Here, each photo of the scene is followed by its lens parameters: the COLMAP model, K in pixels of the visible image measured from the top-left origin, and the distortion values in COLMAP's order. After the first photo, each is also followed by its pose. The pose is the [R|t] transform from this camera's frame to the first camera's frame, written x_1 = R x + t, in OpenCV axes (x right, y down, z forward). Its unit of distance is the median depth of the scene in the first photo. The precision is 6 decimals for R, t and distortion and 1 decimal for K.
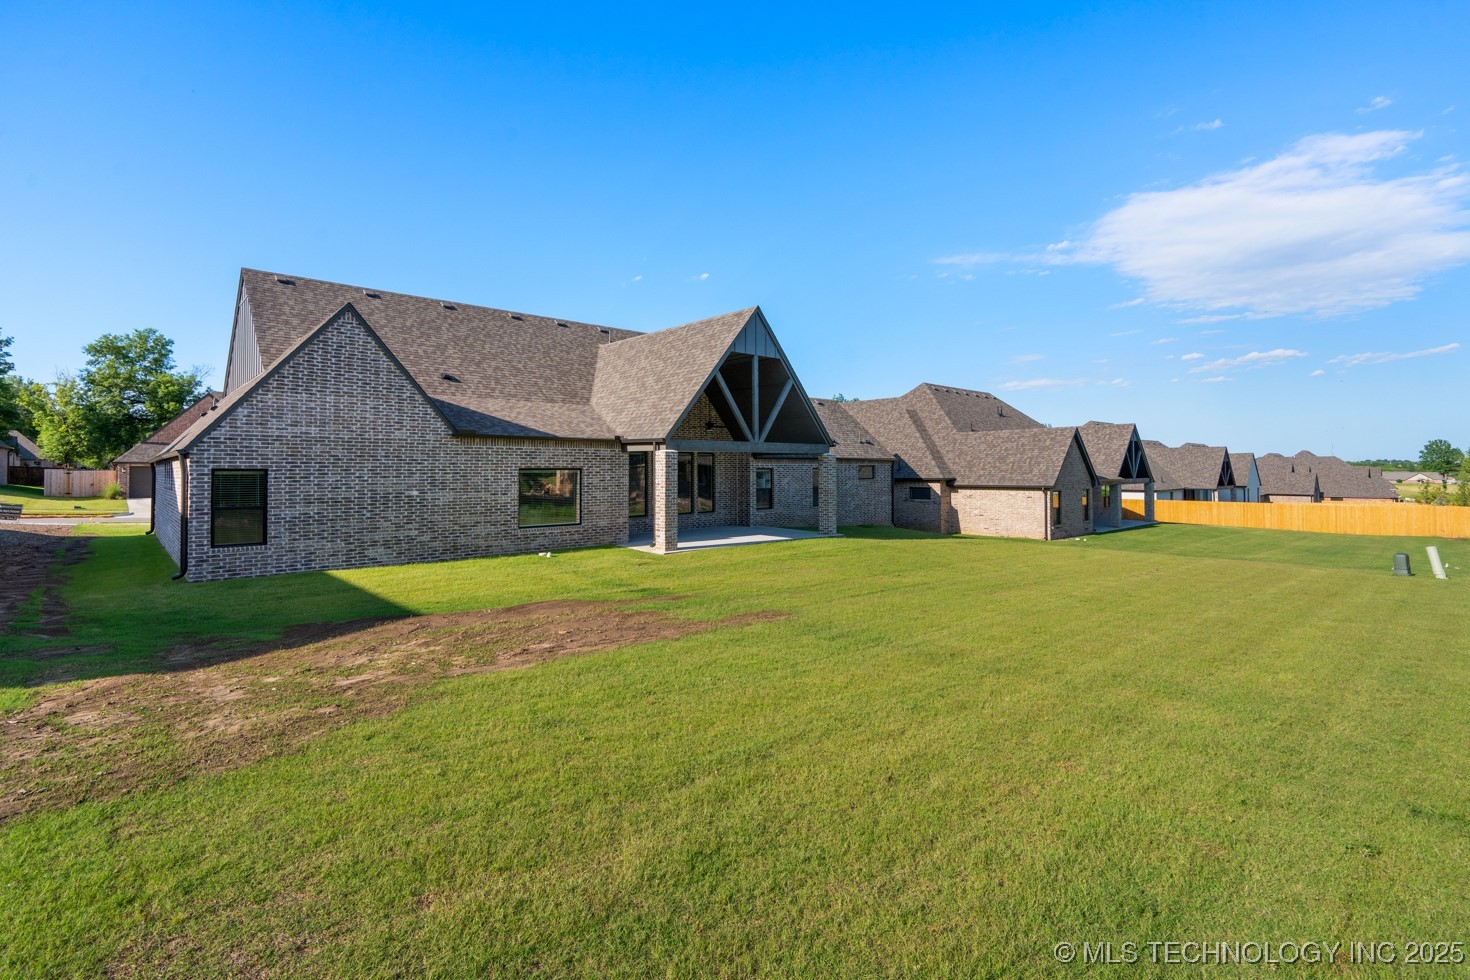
lens RADIAL K [[670.7, 0, 754.5], [0, 670.7, 454.9], [0, 0, 1]] dist [-0.010525, -0.000026]
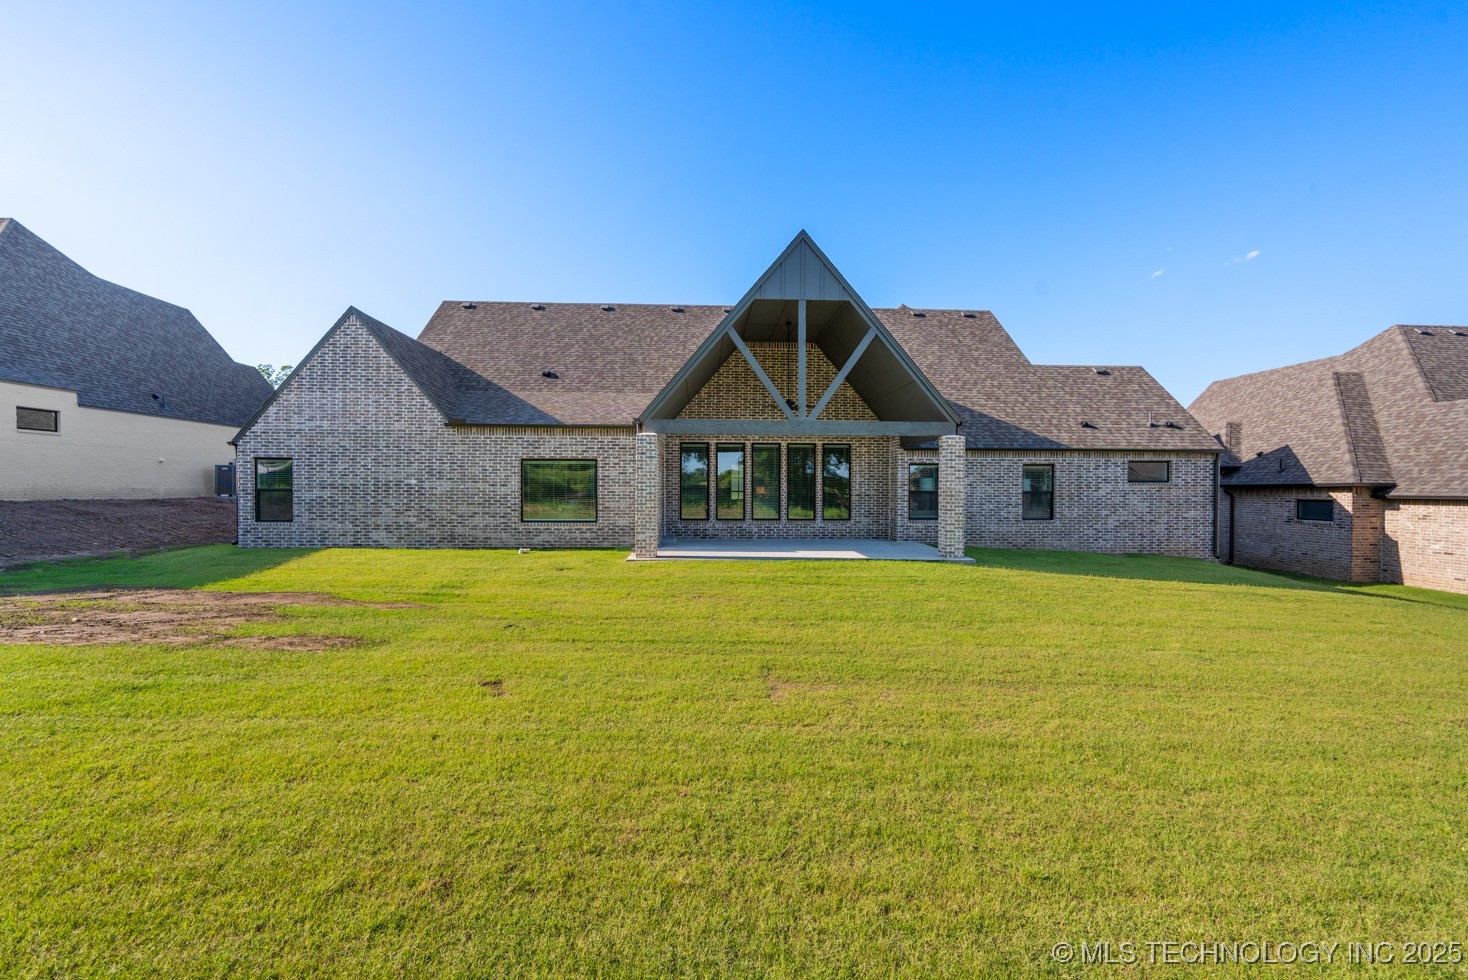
lens RADIAL K [[669.8, 0, 732.4], [0, 669.8, 495.3], [0, 0, 1]] dist [-0.010525, -0.000026]
pose [[0.762156, 0.012725, -0.647268, 0.412699], [0.009415, 0.999483, 0.030735, 0.038693], [0.647325, -0.029519, 0.761642, 0.400877]]
